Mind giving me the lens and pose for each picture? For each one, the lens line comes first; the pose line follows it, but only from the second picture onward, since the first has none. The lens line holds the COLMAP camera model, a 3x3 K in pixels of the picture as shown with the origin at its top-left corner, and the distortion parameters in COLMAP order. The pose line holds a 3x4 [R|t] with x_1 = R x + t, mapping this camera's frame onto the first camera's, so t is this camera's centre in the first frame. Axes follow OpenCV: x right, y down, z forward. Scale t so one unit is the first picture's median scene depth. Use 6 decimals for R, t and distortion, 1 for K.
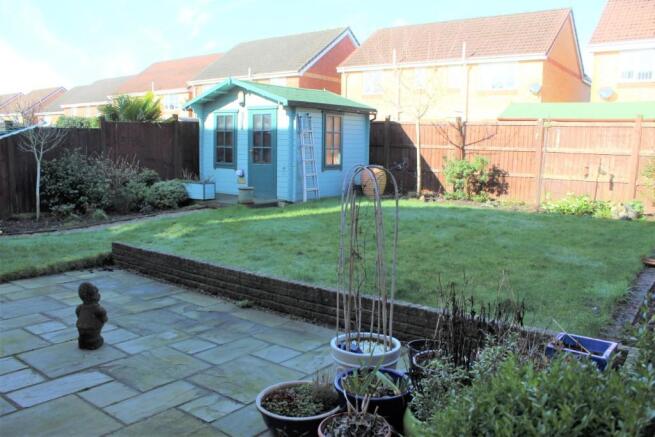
lens RADIAL K [[541.5, 0, 327.5], [0, 541.5, 218.5], [0, 0, 1]] dist [-0.170450, 0.153910]
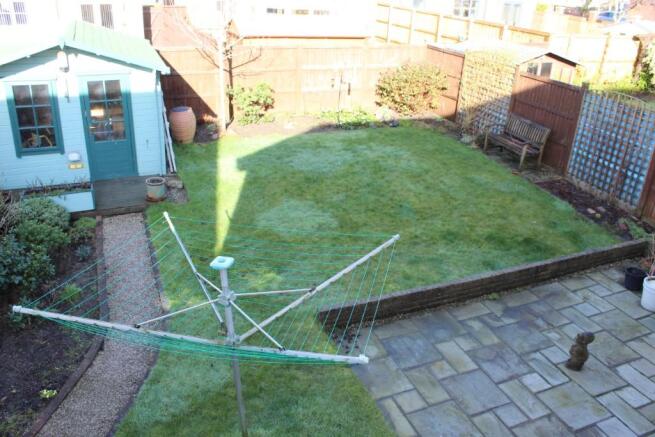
lens RADIAL K [[541.5, 0, 327.5], [0, 541.5, 218.5], [0, 0, 1]] dist [-0.170450, 0.153910]
pose [[0.504948, -0.366982, 0.781250, -0.600056], [0.078899, 0.920950, 0.381609, -0.260933], [-0.859536, -0.131053, 0.493986, 0.293929]]
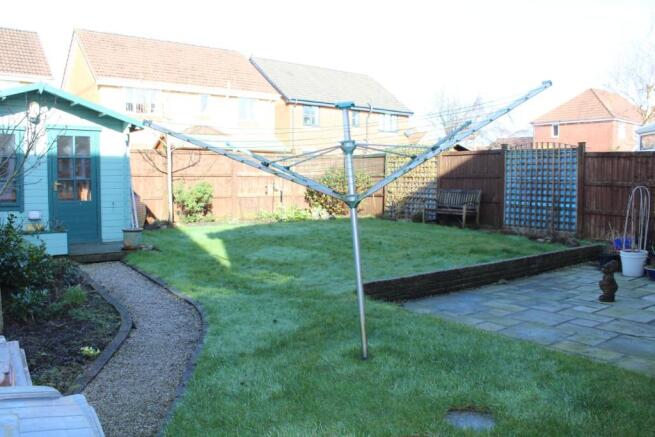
lens RADIAL K [[541.5, 0, 327.5], [0, 541.5, 218.5], [0, 0, 1]] dist [-0.170450, 0.153910]
pose [[0.277332, -0.093585, 0.956205, -0.713450], [0.128892, 0.989872, 0.059497, -0.071290], [-0.952089, 0.106747, 0.286586, 0.426202]]
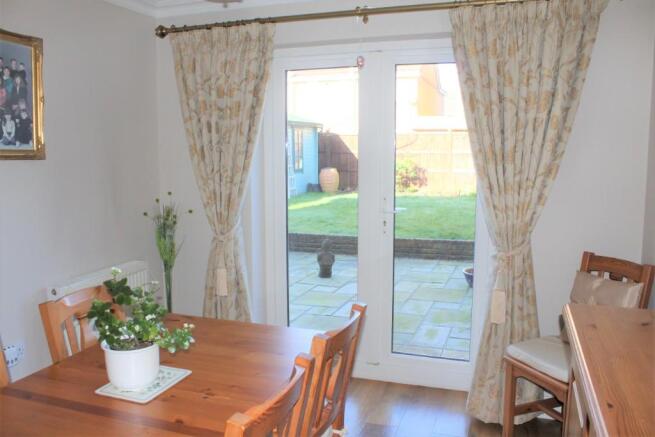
lens RADIAL K [[541.5, 0, 327.5], [0, 541.5, 218.5], [0, 0, 1]] dist [-0.170450, 0.153910]
pose [[0.953991, -0.061869, 0.293382, -0.310371], [0.062506, 0.998019, 0.007214, 0.012337], [-0.293246, 0.011456, 0.955968, -0.234620]]
